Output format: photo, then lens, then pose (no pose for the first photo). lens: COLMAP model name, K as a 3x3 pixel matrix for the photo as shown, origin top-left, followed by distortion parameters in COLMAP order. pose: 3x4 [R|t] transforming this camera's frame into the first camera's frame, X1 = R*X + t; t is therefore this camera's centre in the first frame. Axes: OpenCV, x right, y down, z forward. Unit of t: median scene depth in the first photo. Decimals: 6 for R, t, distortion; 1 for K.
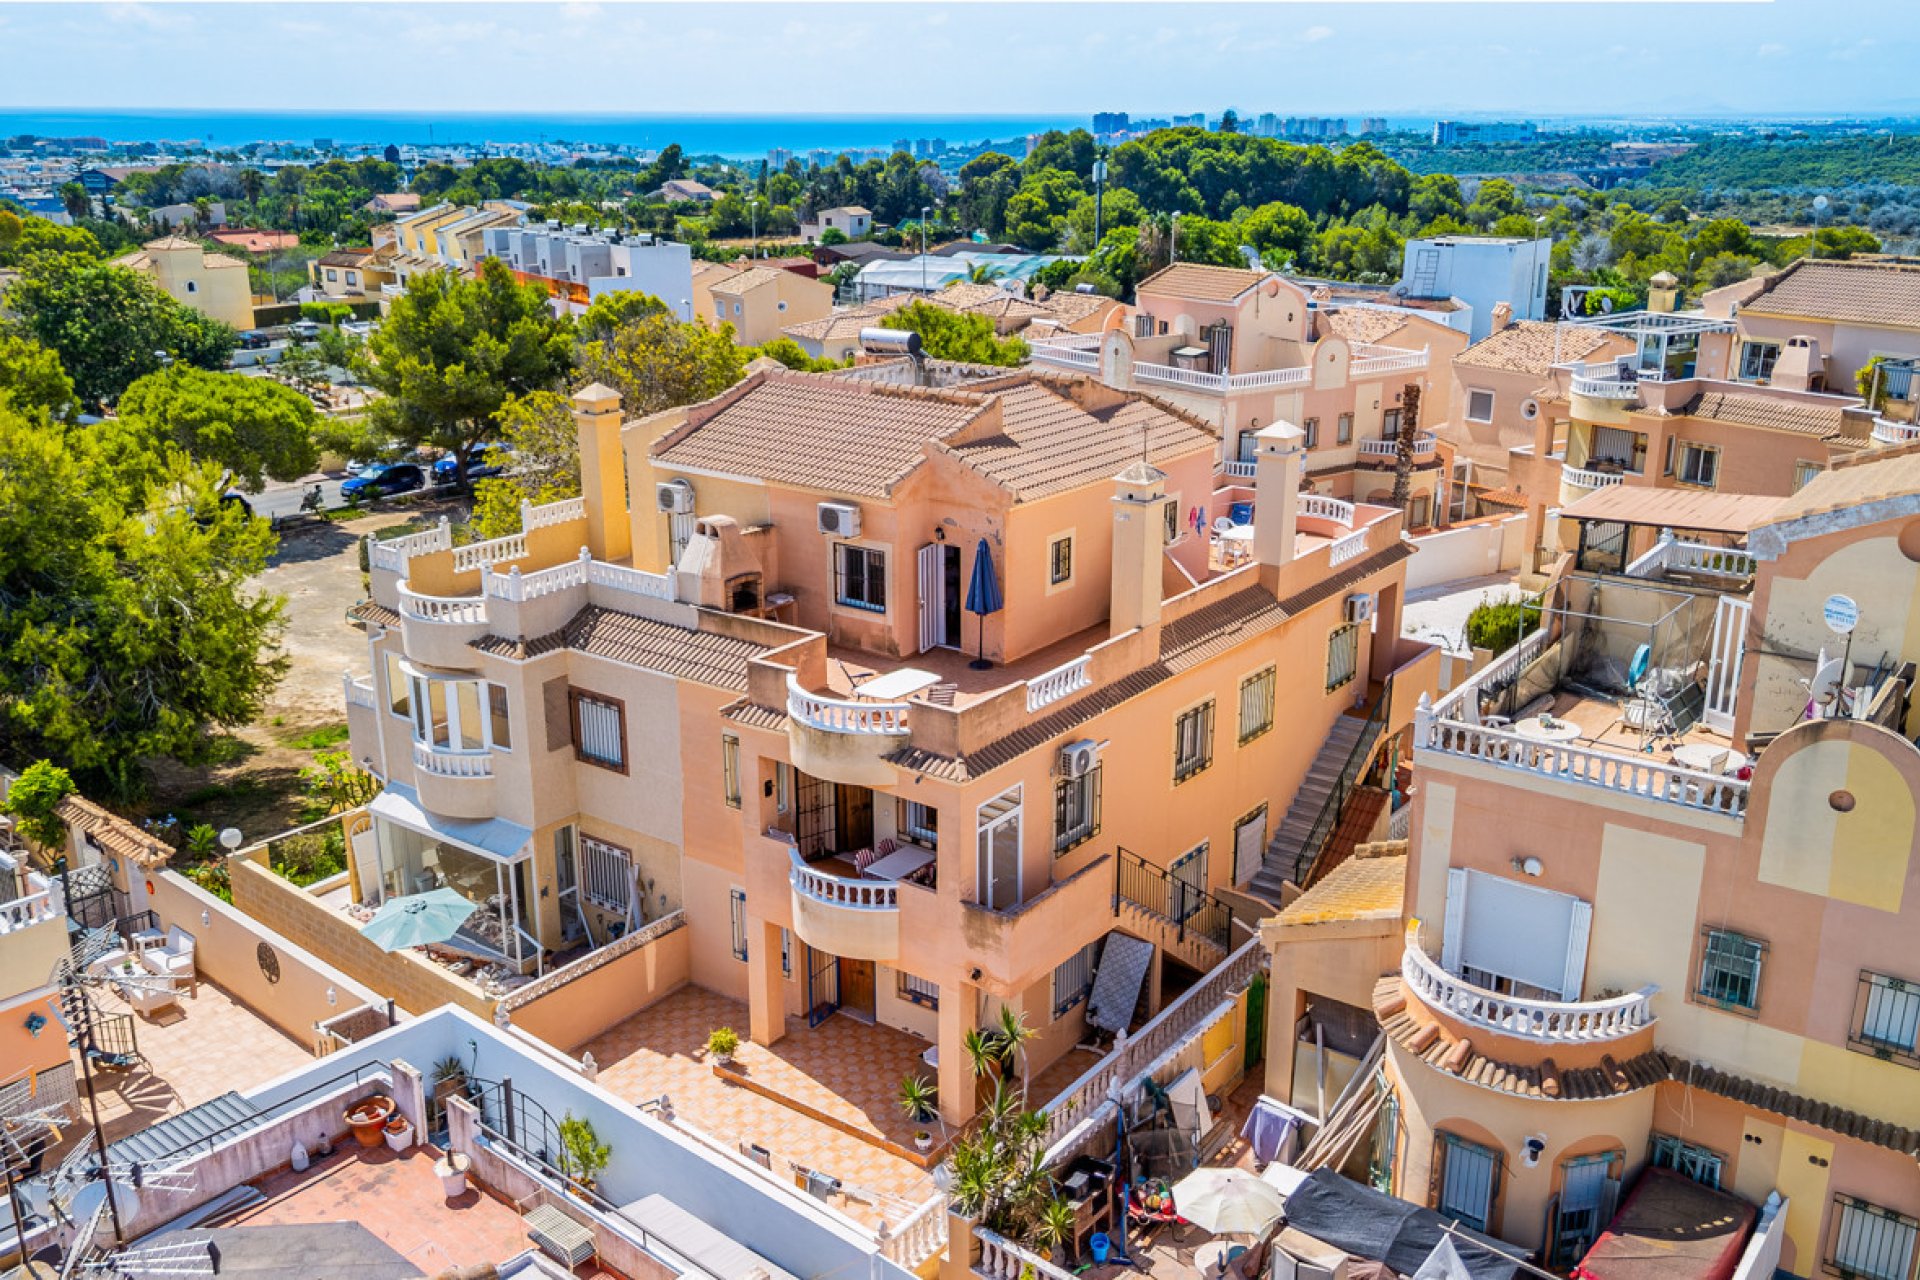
lens RADIAL K [[1697.3, 0, 960.0], [0, 1697.3, 640.0], [0, 0, 1]] dist [0.034015, -0.005496]
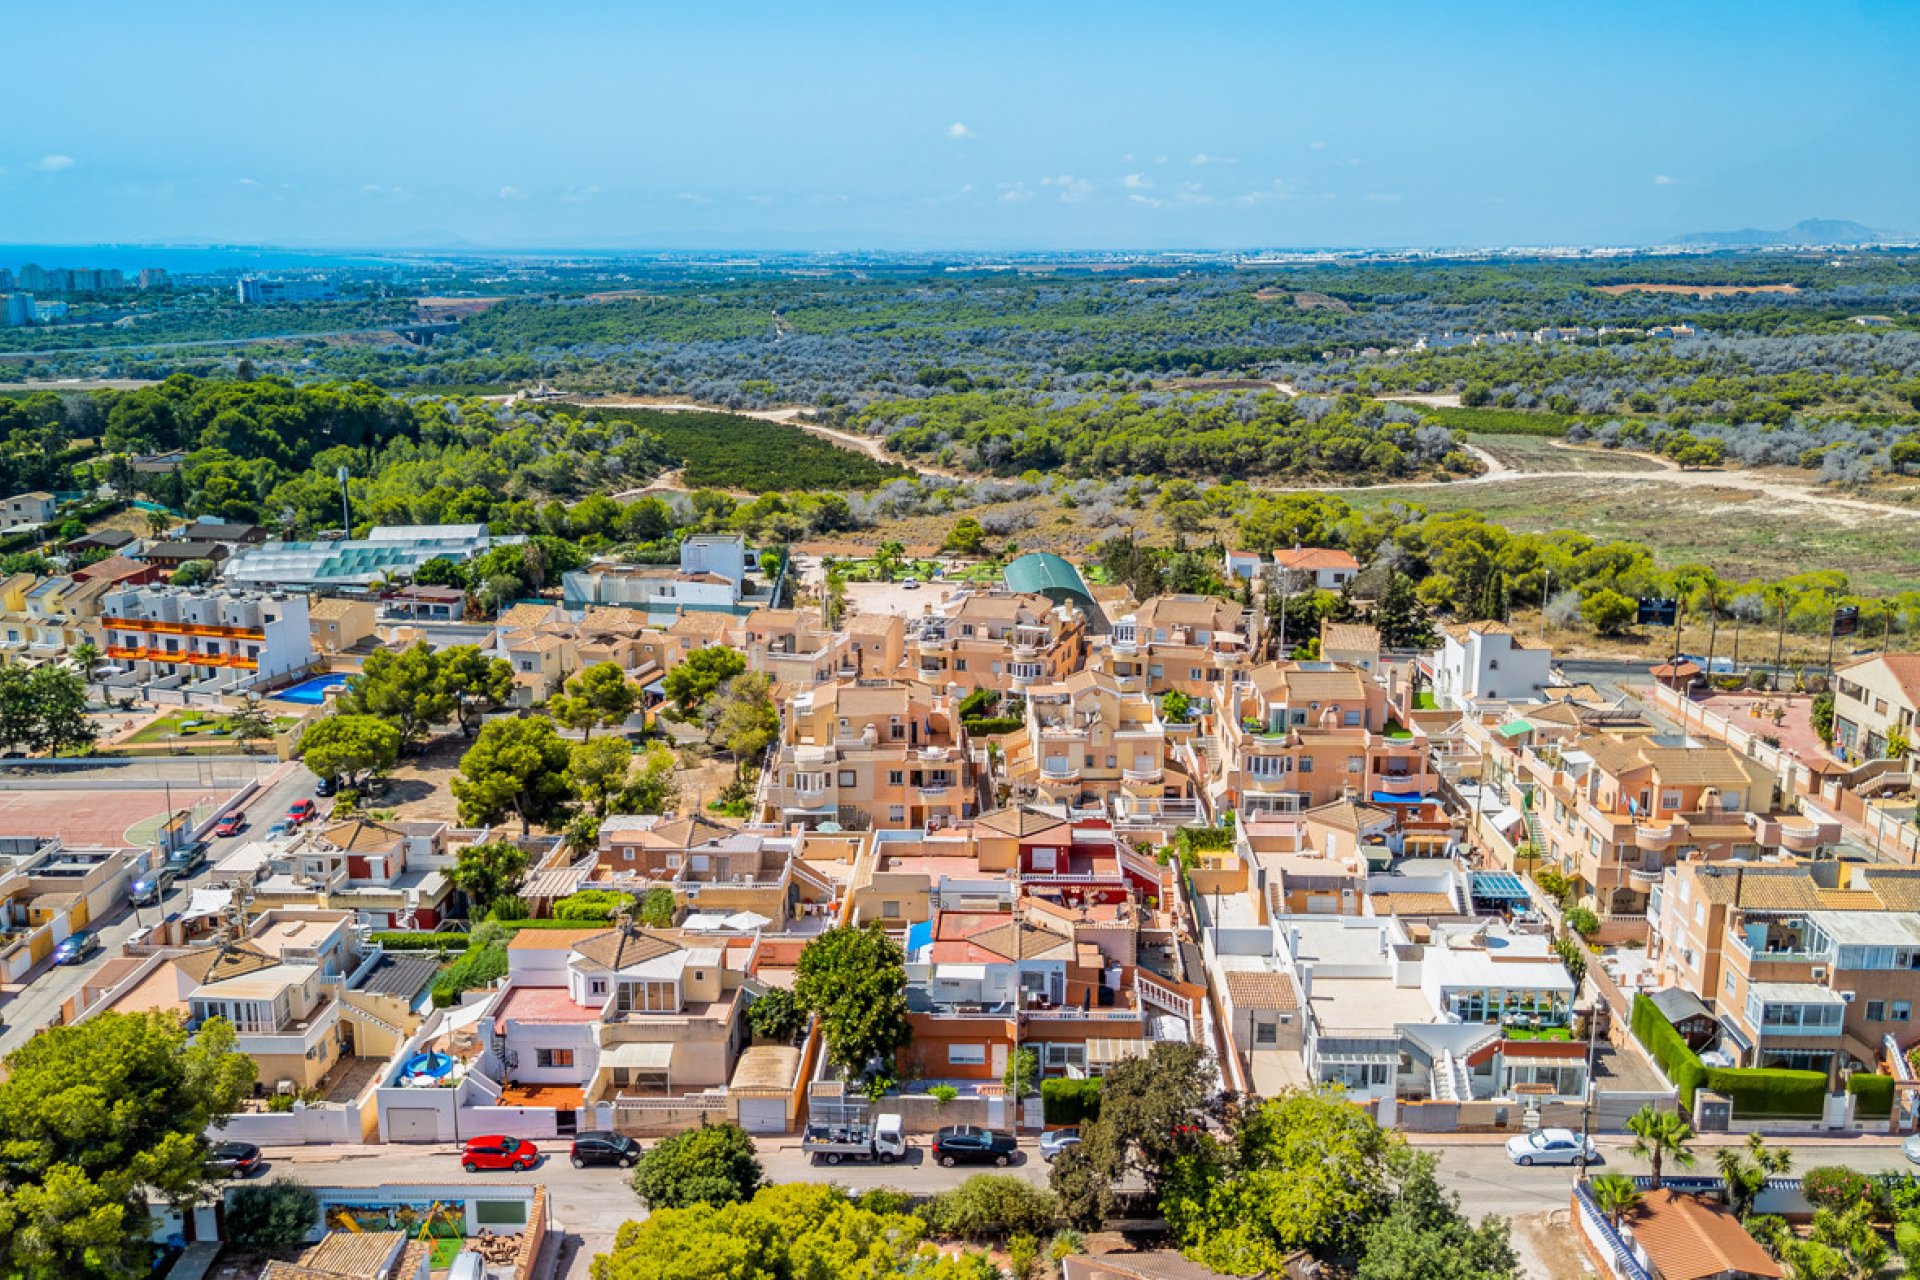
lens RADIAL K [[1691.1, 0, 960.0], [0, 1691.1, 640.0], [0, 0, 1]] dist [0.109272, -0.210633]
pose [[0.782881, -0.141322, 0.605909, -1.258307], [0.186993, 0.982282, -0.012502, -0.091153], [-0.593406, 0.123088, 0.795436, -1.297192]]
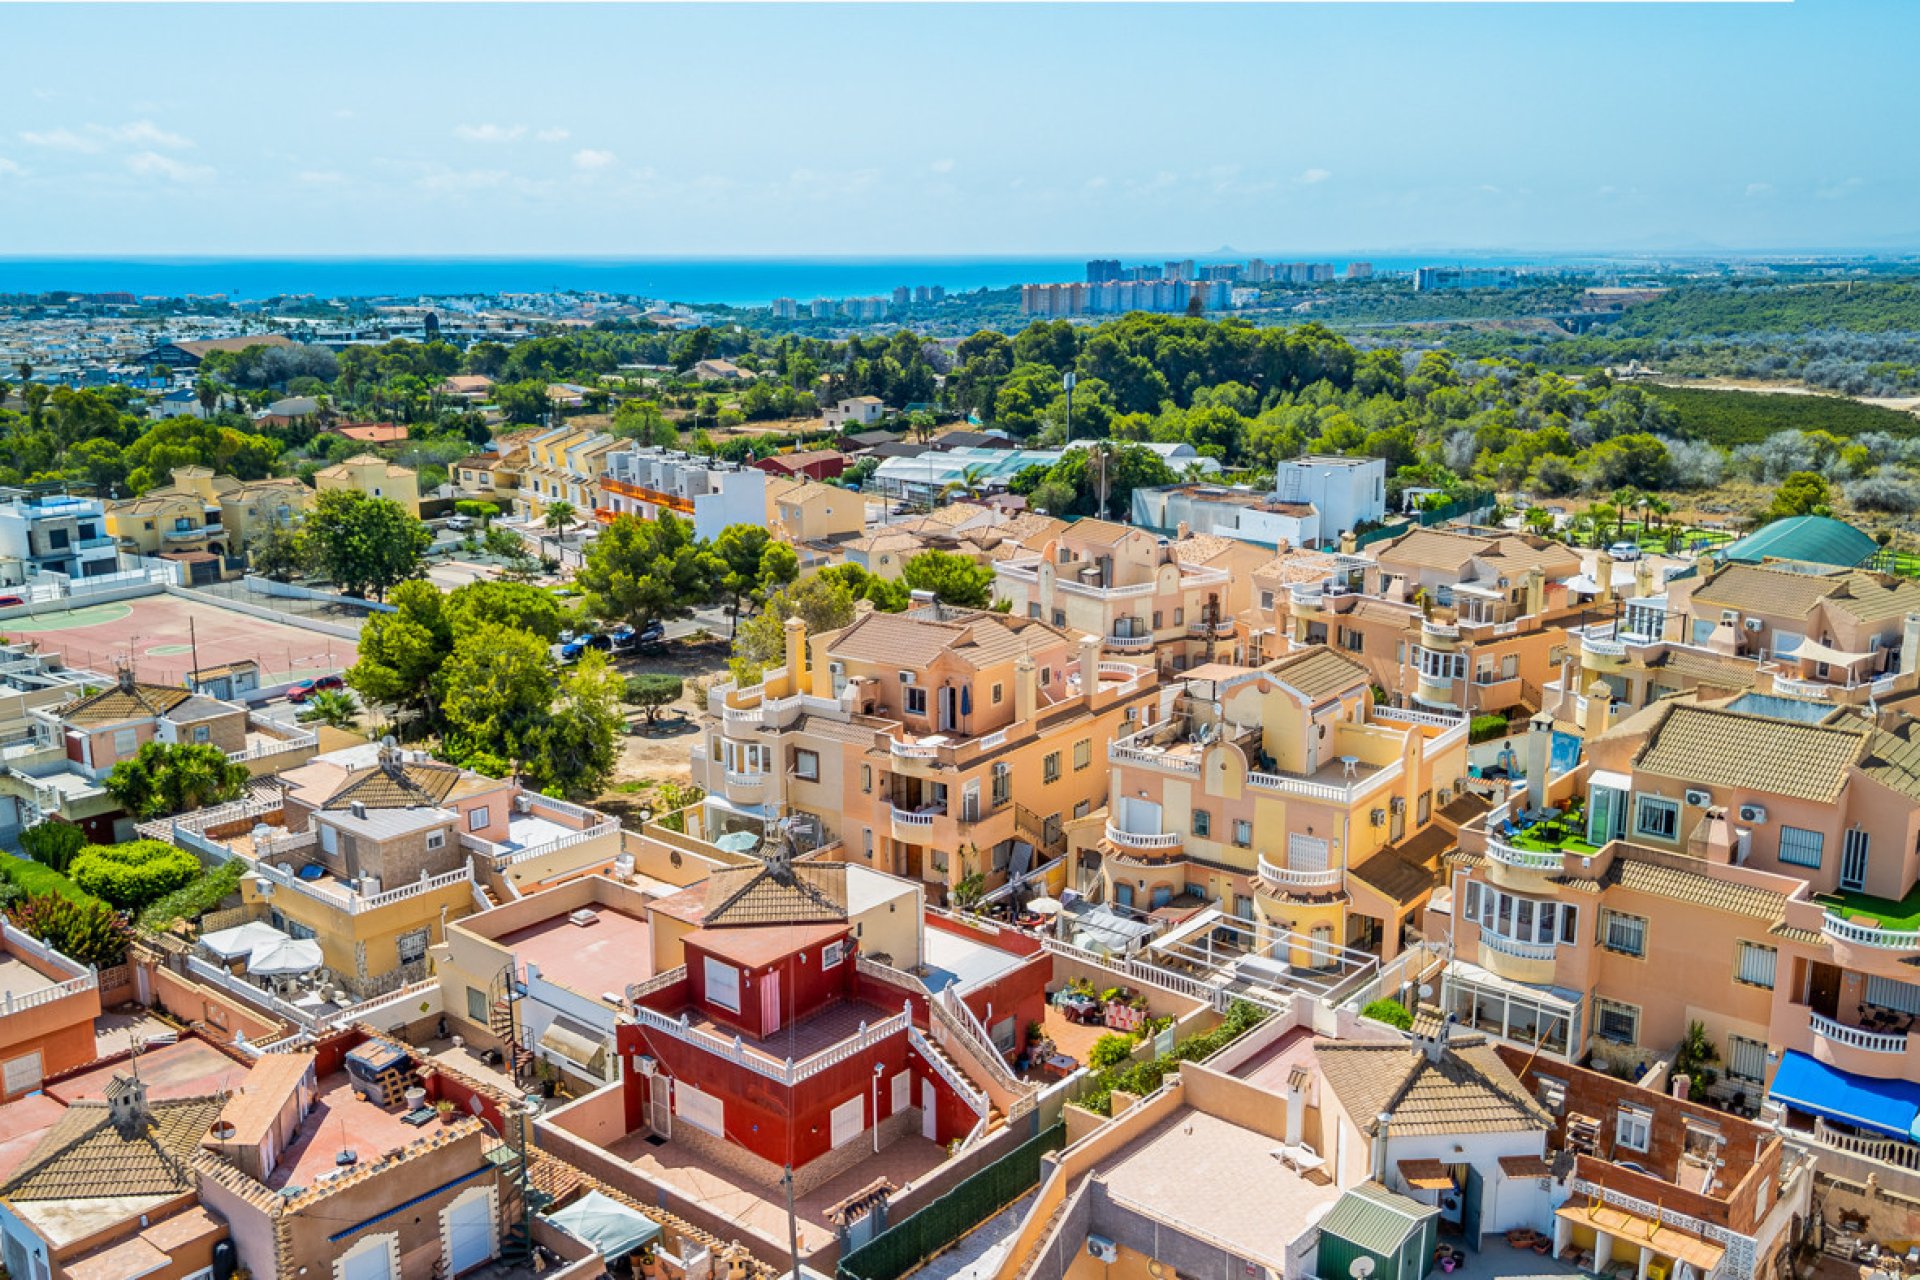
lens RADIAL K [[1691.1, 0, 960.0], [0, 1691.1, 640.0], [0, 0, 1]] dist [0.109272, -0.210633]
pose [[0.999981, -0.006089, -0.000177, 0.003601], [0.006056, 0.996908, -0.078343, 0.032863], [0.000654, 0.078340, 0.996926, -0.708443]]
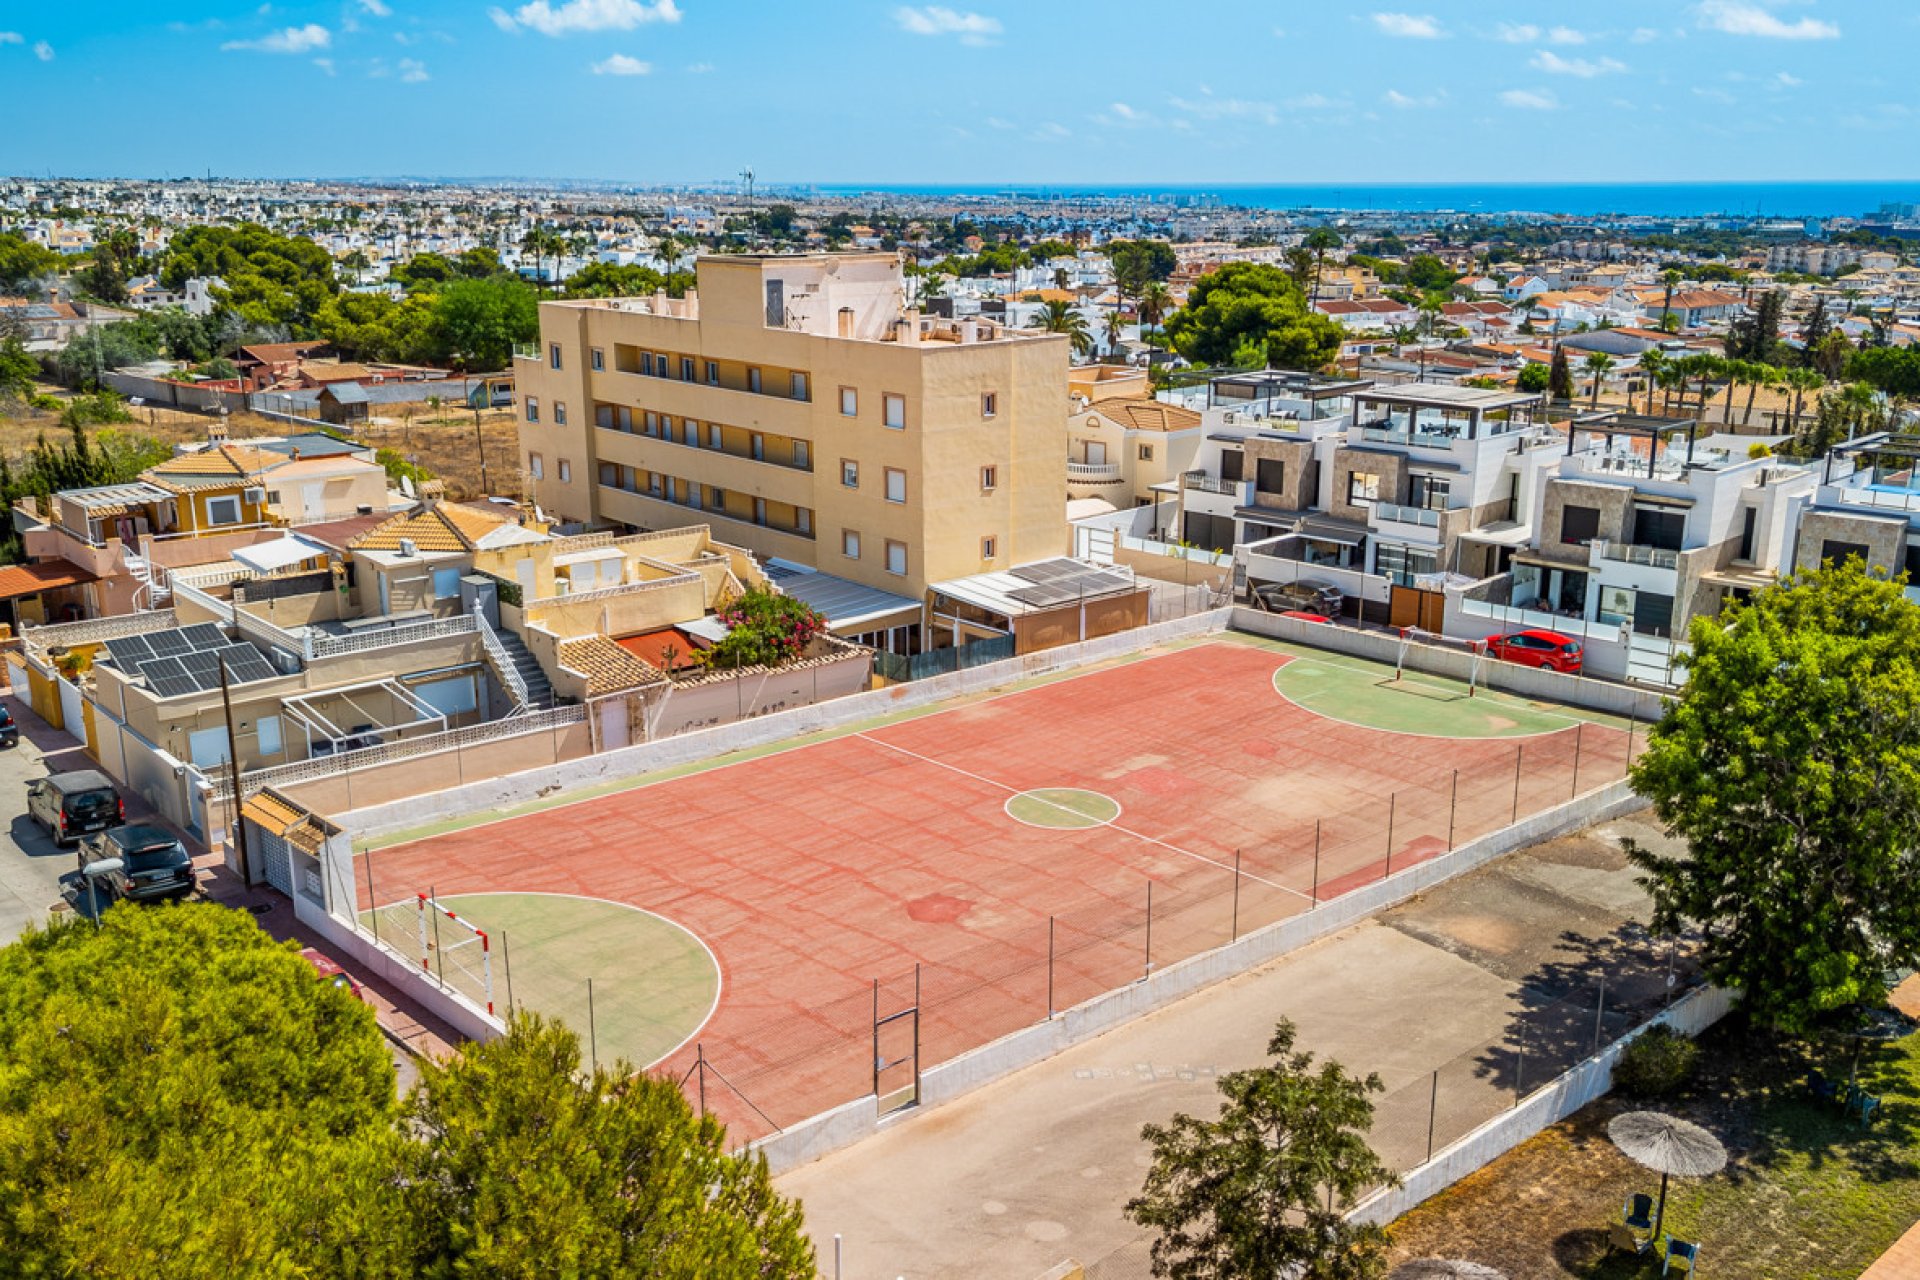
lens RADIAL K [[1712.6, 0, 965.3], [0, 1712.6, 654.6], [0, 0, 1]] dist [0.054777, -0.045129]
pose [[-0.188467, 0.257344, -0.947763, -0.158257], [-0.290630, 0.907216, 0.304127, -0.427615], [0.938091, 0.332766, -0.096188, 1.340115]]
